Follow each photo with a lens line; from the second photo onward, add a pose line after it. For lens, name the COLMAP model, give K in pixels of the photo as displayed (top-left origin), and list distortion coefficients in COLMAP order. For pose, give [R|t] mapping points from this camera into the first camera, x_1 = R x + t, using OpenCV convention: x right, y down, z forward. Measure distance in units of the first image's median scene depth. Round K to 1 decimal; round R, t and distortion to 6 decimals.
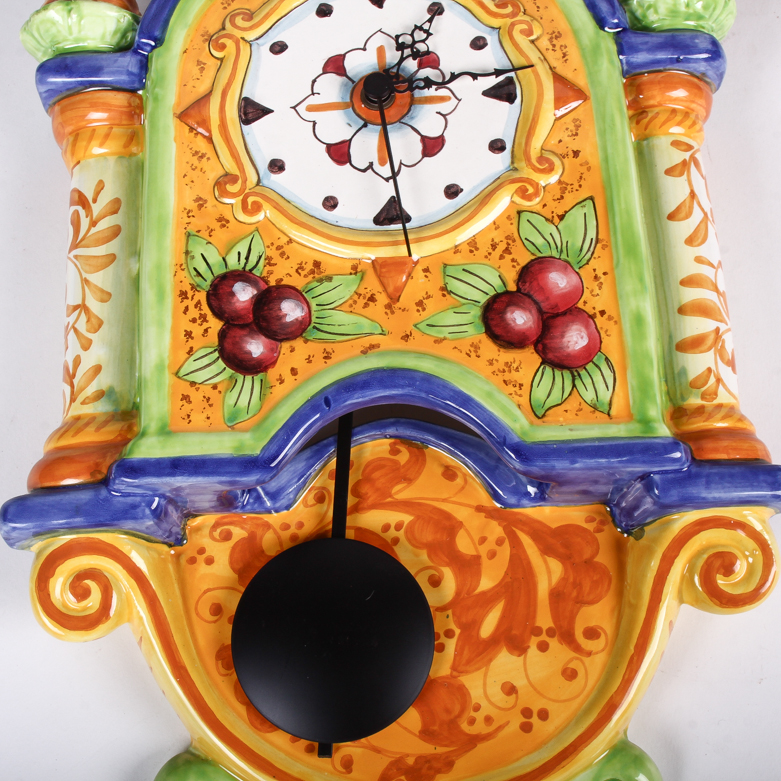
lens RADIAL K [[1333.5, 0, 394.5], [0, 1333.5, 396.6], [0, 0, 1]] dist [-0.087827, 0.000000]
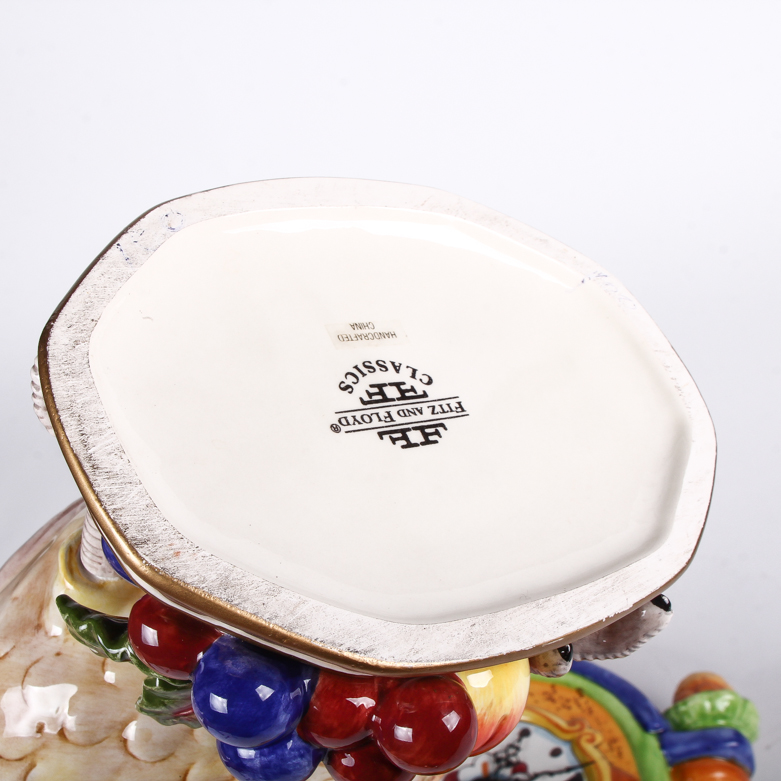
lens RADIAL K [[1333.5, 0, 391.5], [0, 1333.5, 390.6], [0, 0, 1]] dist [-0.087827, 0.000000]
pose [[0.973256, -0.144260, -0.178778, 0.200695], [0.003514, 0.787490, -0.616317, 0.279416], [0.229696, 0.599206, 0.766937, -0.295168]]
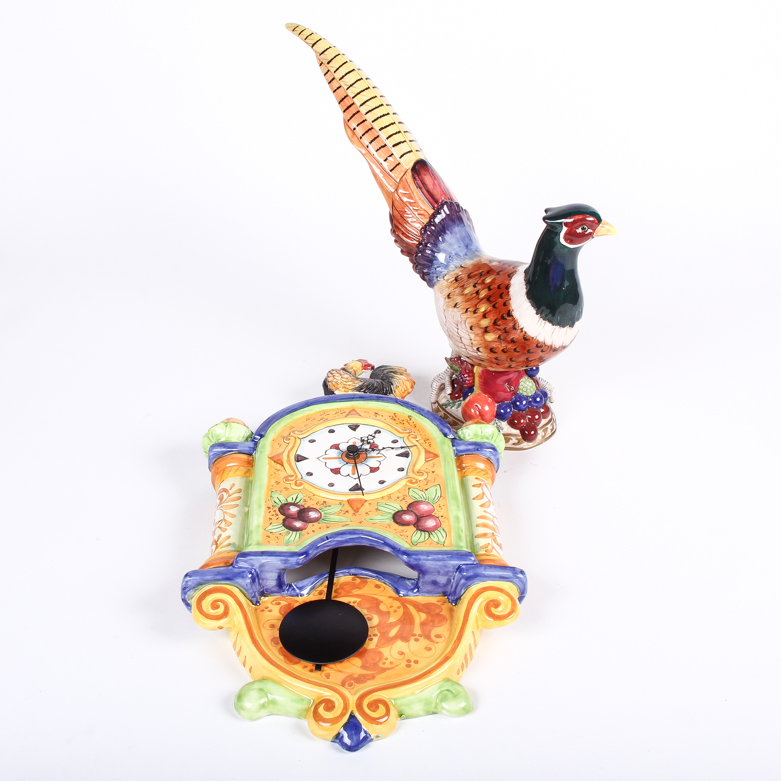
lens RADIAL K [[1333.5, 0, 391.3], [0, 1333.5, 385.5], [0, 0, 1]] dist [-0.087827, 0.000000]
pose [[0.999467, 0.031920, 0.006795, 0.038579], [-0.020277, 0.770525, -0.637088, 1.254700], [-0.025572, 0.636610, 0.770761, -0.982508]]
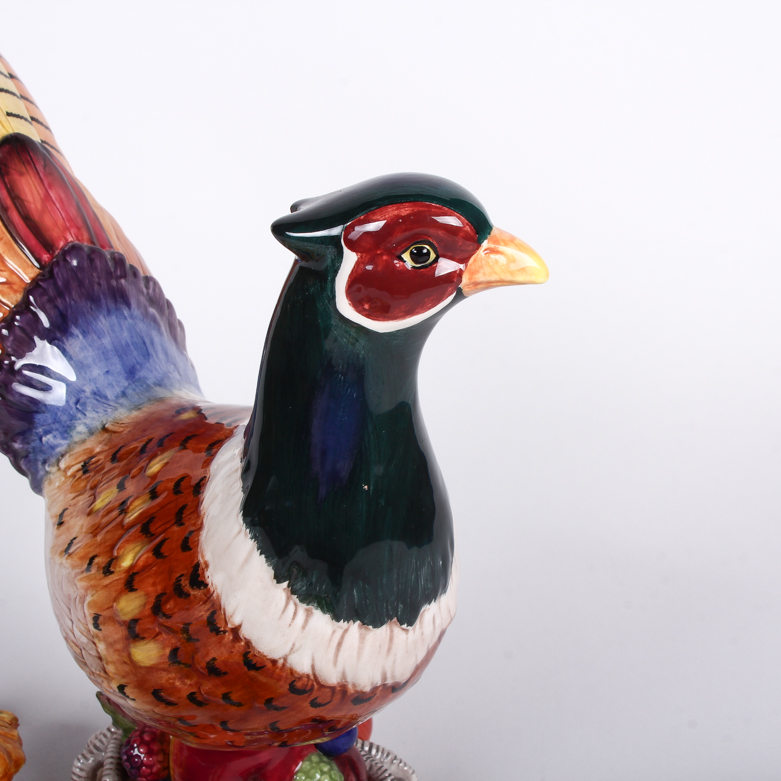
lens RADIAL K [[1333.5, 0, 393.4], [0, 1333.5, 396.2], [0, 0, 1]] dist [-0.087827, 0.000000]
pose [[0.999698, 0.024576, 0.000052, 0.380724], [-0.016174, 0.659501, -0.751530, 0.020877], [-0.018503, 0.751302, 0.659699, 0.309983]]
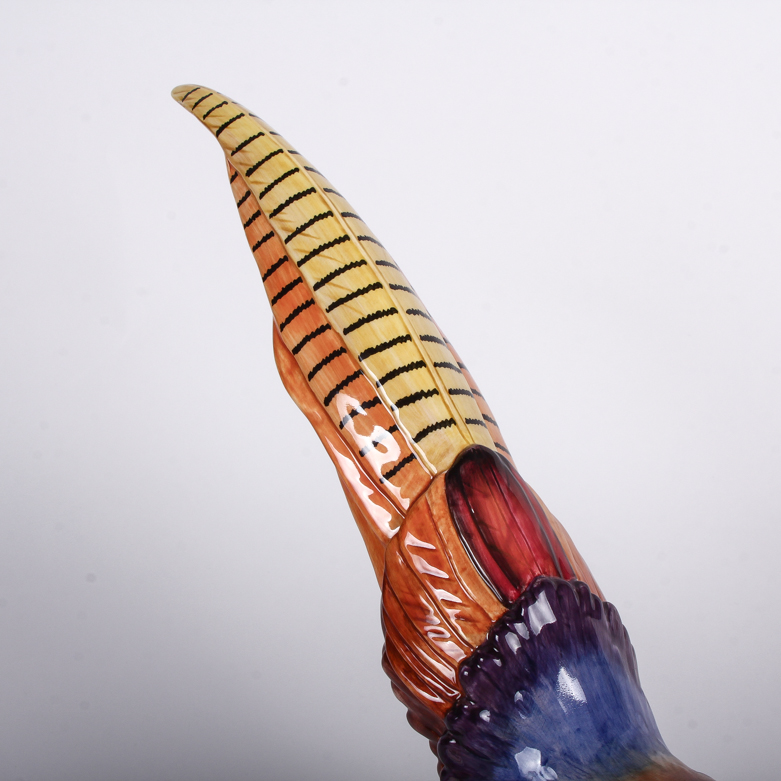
lens RADIAL K [[1333.5, 0, 389.3], [0, 1333.5, 388.5], [0, 0, 1]] dist [-0.087827, 0.000000]
pose [[0.985284, 0.079053, -0.151545, 0.176430], [-0.167348, 0.626604, -0.761158, -0.151086], [0.034787, 0.775318, 0.630612, 0.204862]]
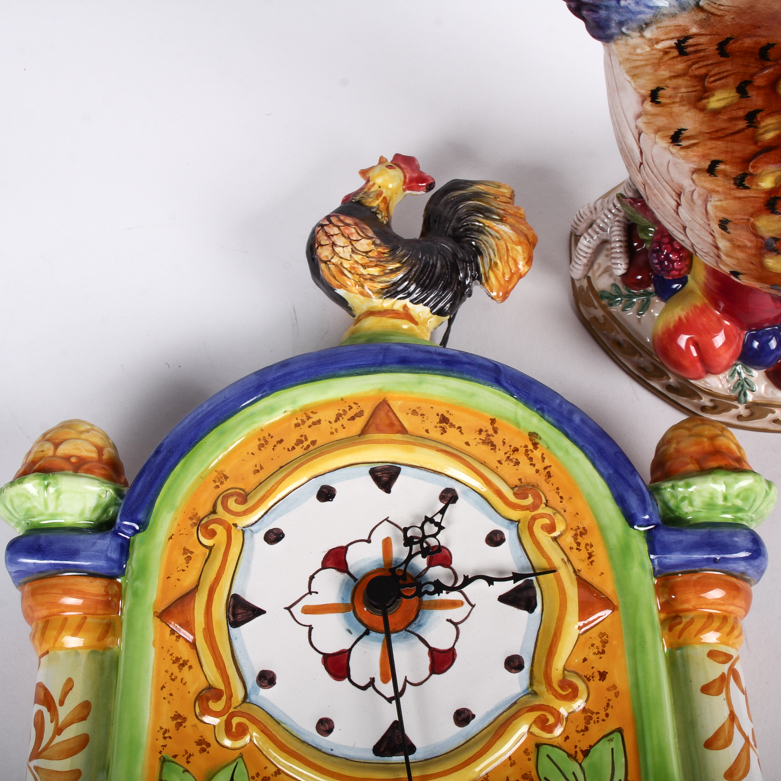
lens RADIAL K [[1333.5, 0, 394.5], [0, 1333.5, 388.3], [0, 0, 1]] dist [-0.087827, 0.000000]
pose [[0.999618, 0.027276, -0.004402, -0.004190], [-0.027621, 0.982521, -0.184093, -0.205413], [-0.000696, 0.184144, 0.982899, 0.090577]]
